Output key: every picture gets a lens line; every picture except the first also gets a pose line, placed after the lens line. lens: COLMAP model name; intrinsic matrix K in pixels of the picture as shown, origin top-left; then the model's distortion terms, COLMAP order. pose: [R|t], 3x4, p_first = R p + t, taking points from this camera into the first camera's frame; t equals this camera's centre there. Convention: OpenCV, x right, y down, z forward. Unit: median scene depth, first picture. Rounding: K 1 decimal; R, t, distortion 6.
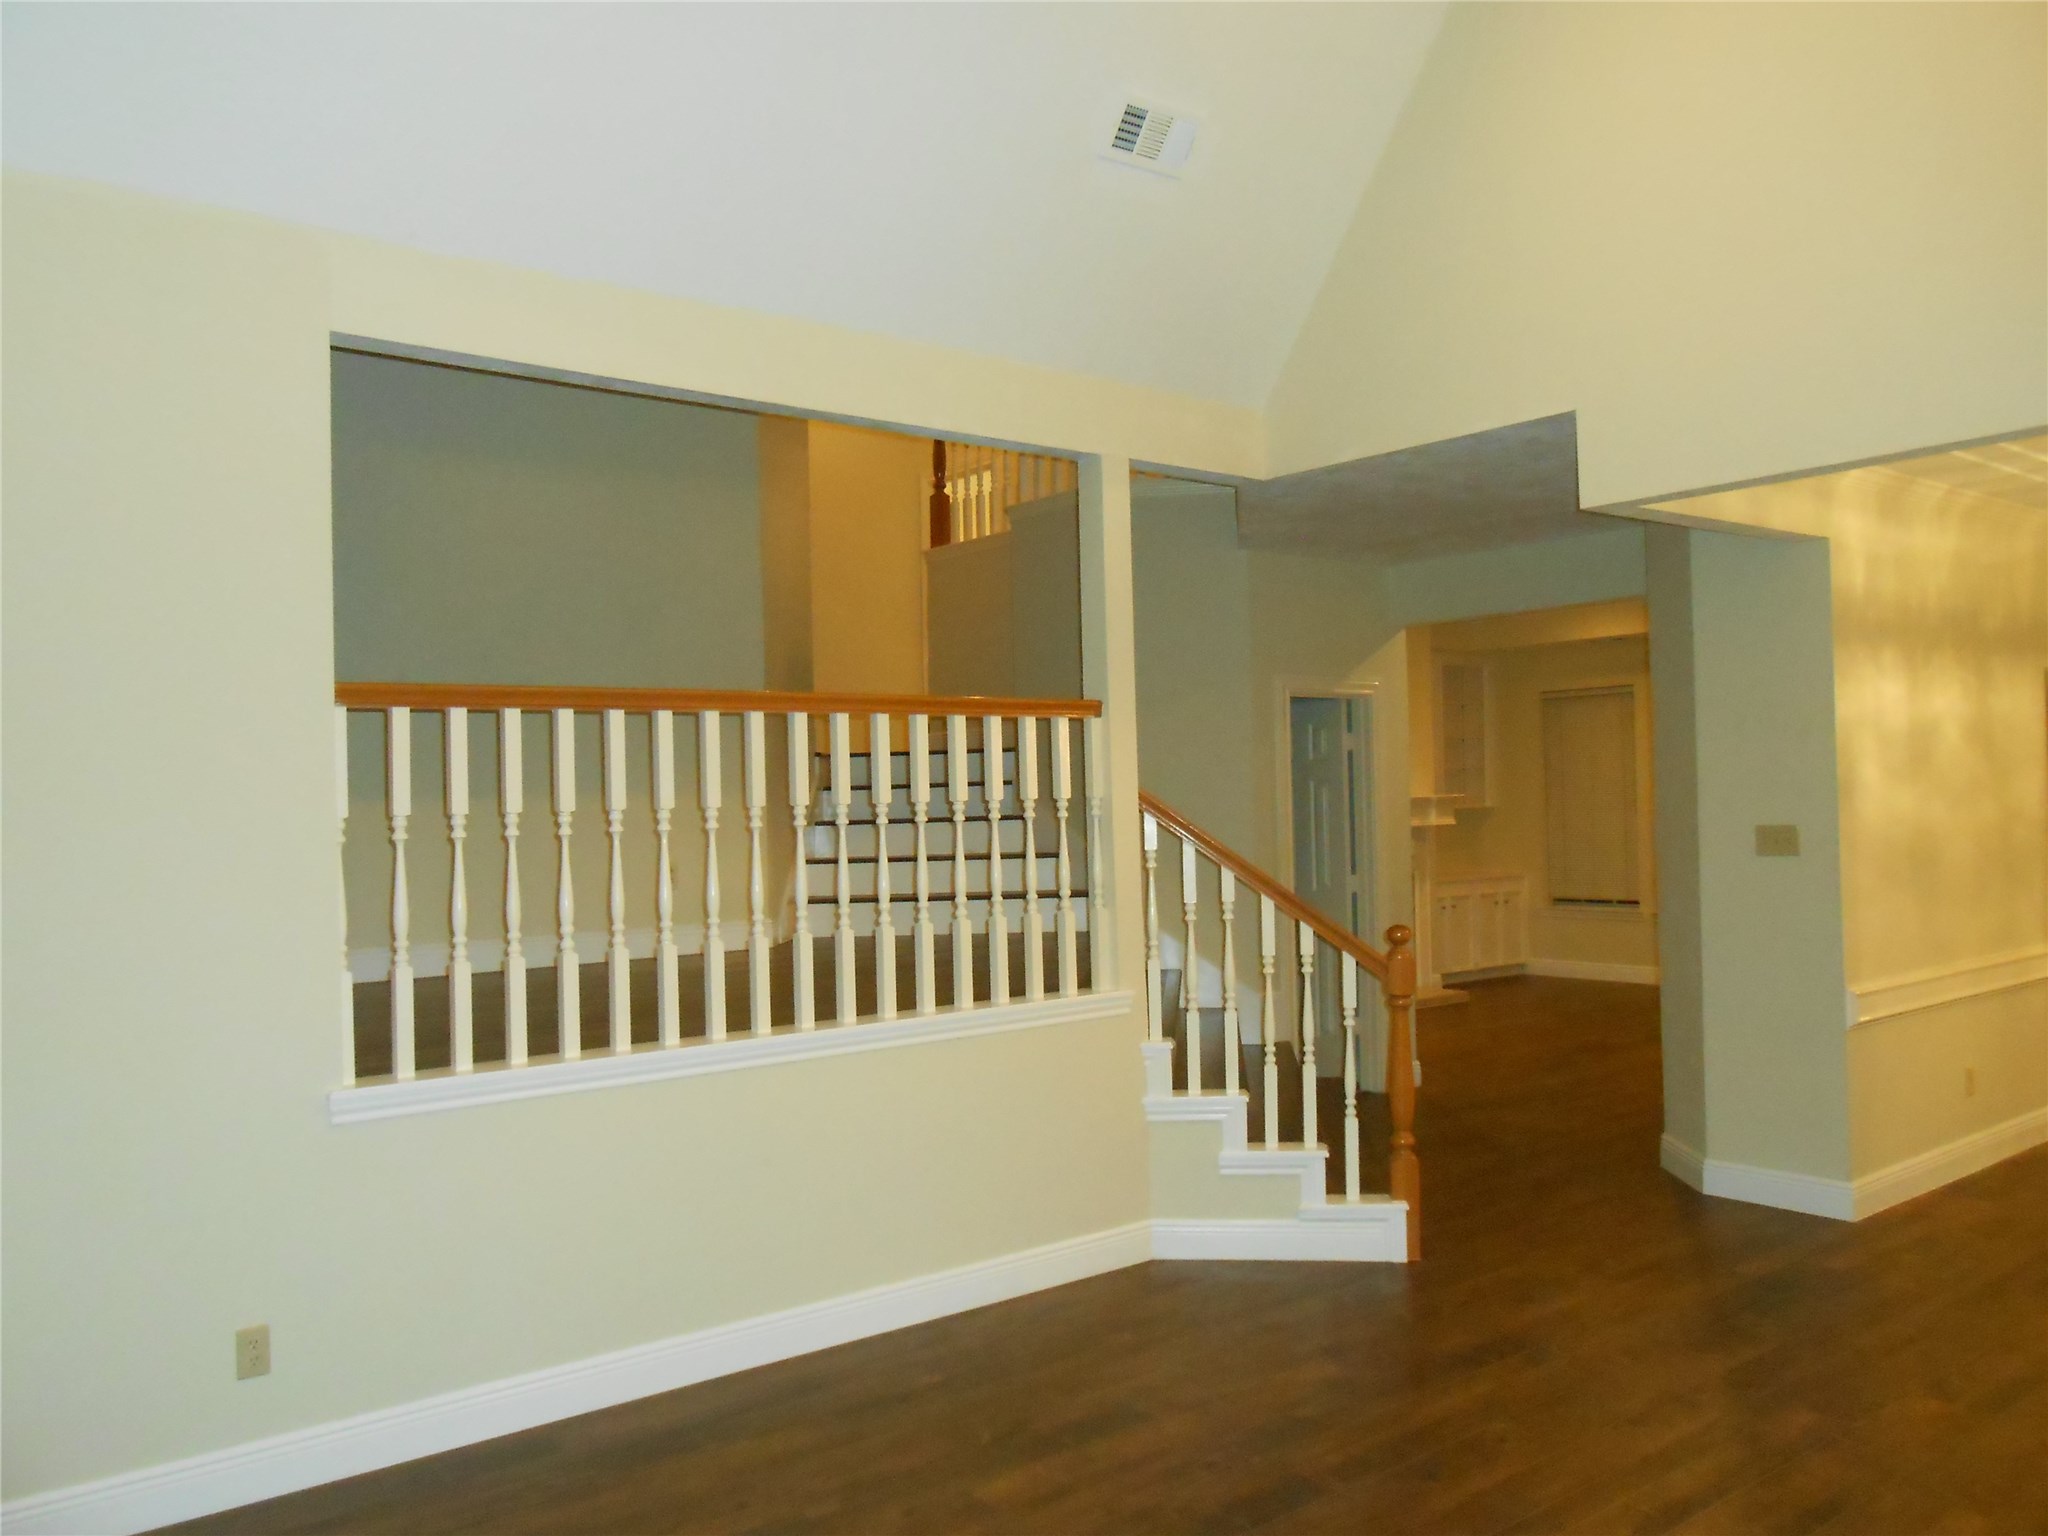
lens RADIAL K [[1585.5, 0, 1024.0], [0, 1585.5, 768.0], [0, 0, 1]] dist [-0.064907, 0.081255]
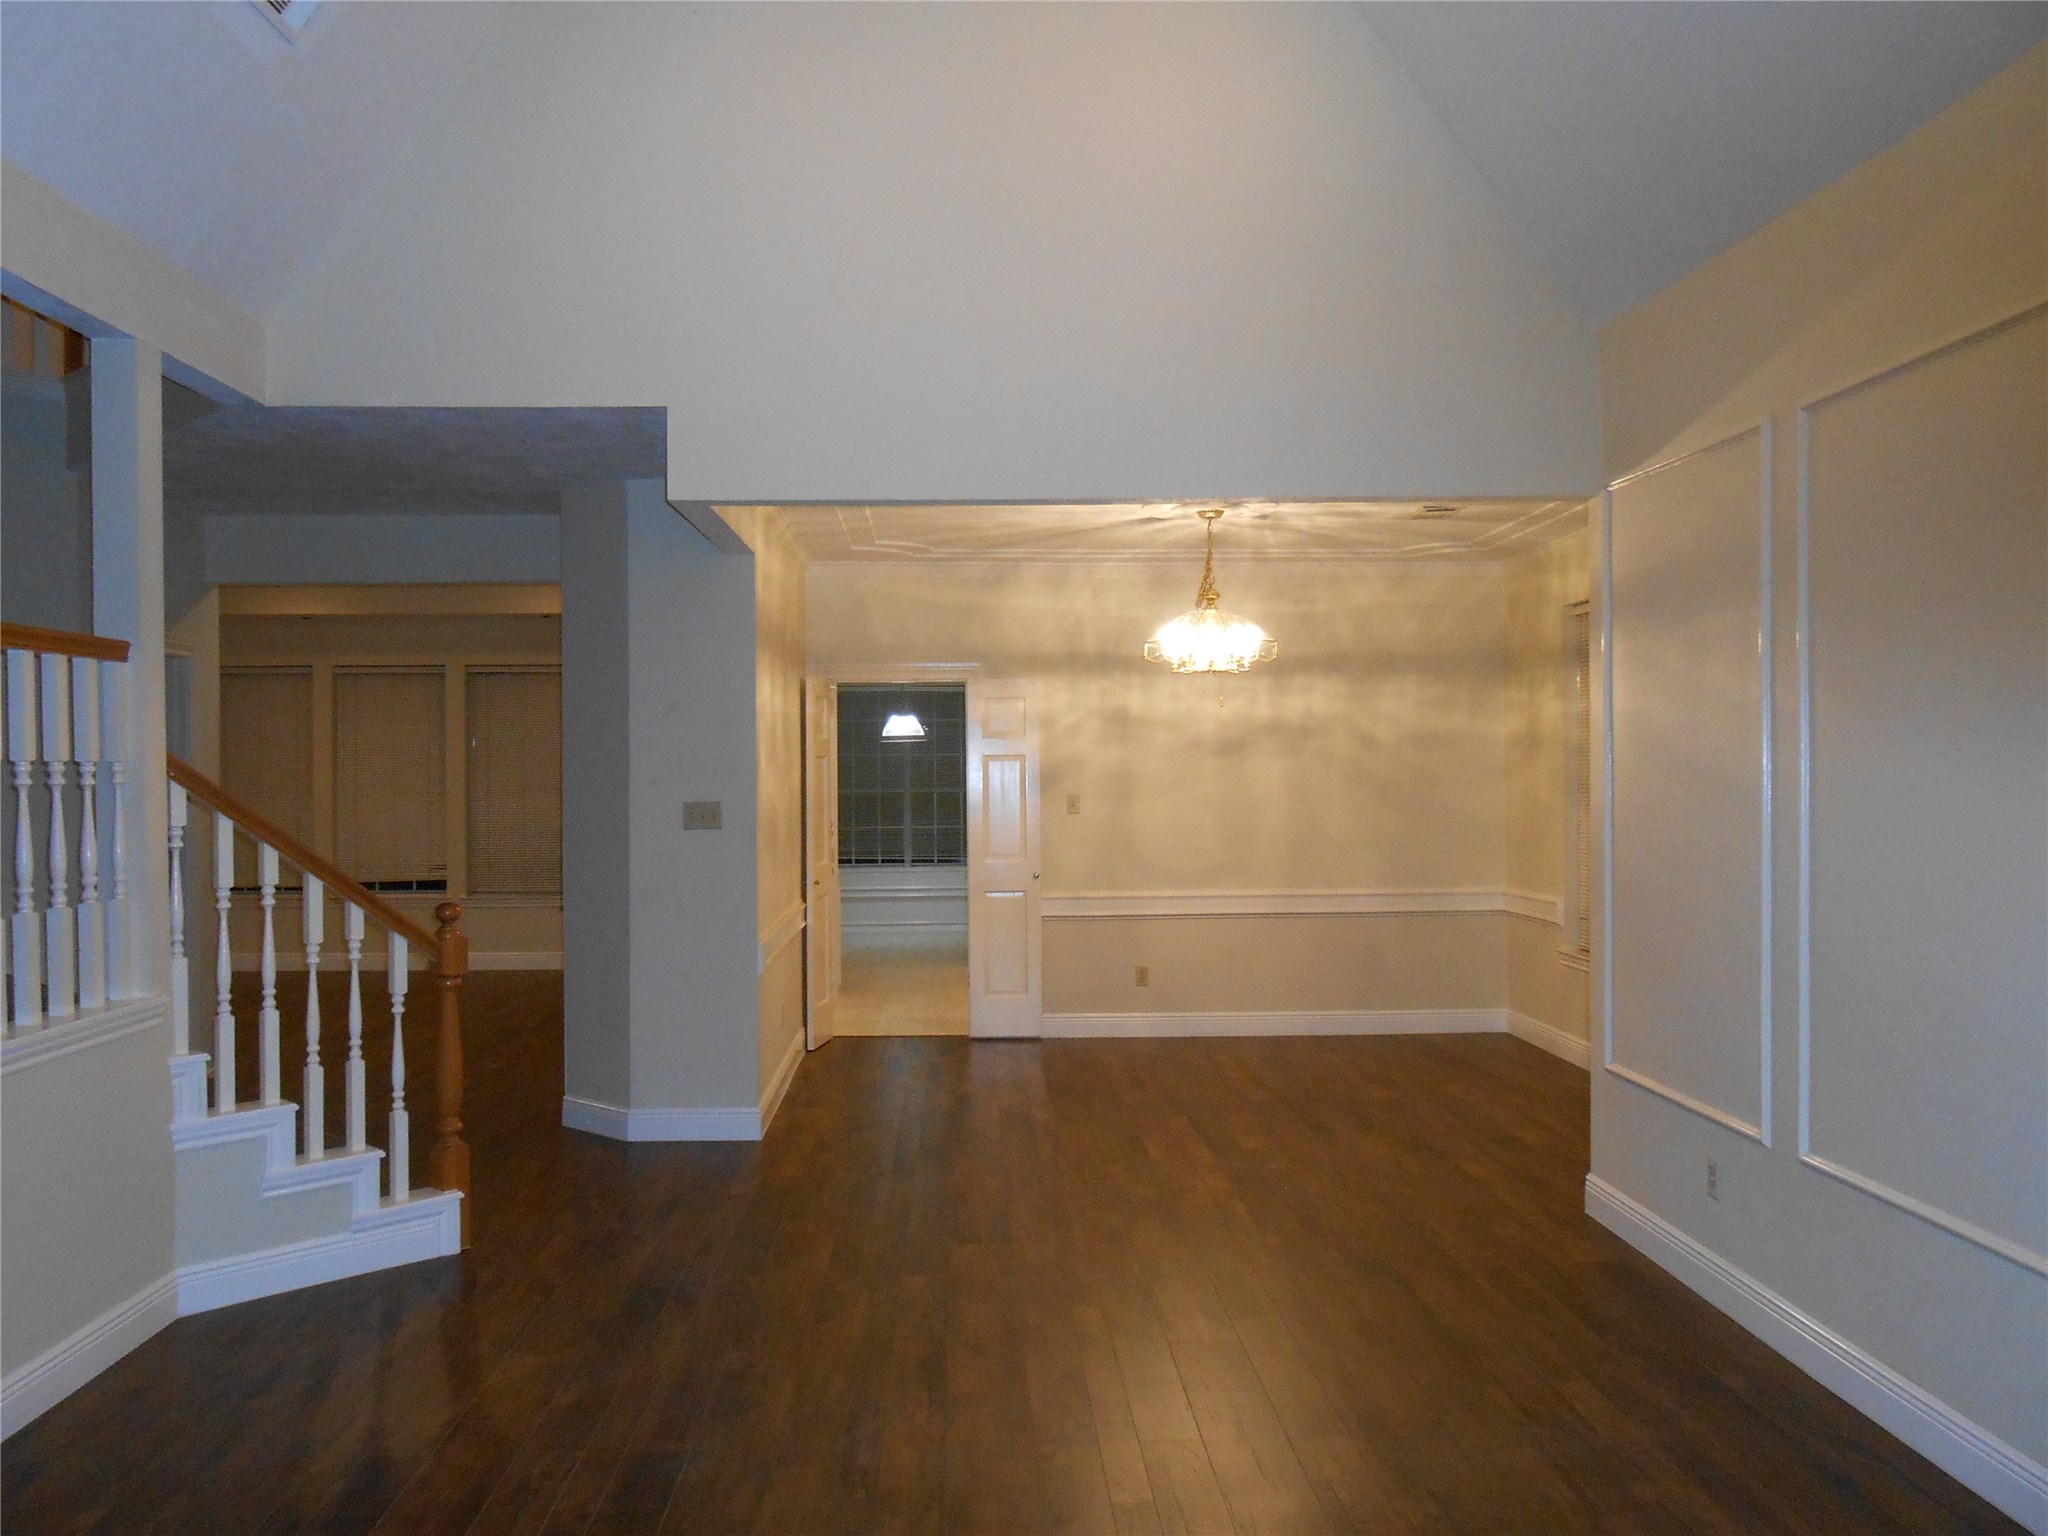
lens RADIAL K [[1585.5, 0, 1024.0], [0, 1585.5, 768.0], [0, 0, 1]] dist [-0.064907, 0.081255]
pose [[0.581410, 0.022502, 0.813299, -0.336813], [-0.026362, 0.999614, -0.008810, 0.017261], [-0.813183, -0.016318, 0.581779, 0.162601]]
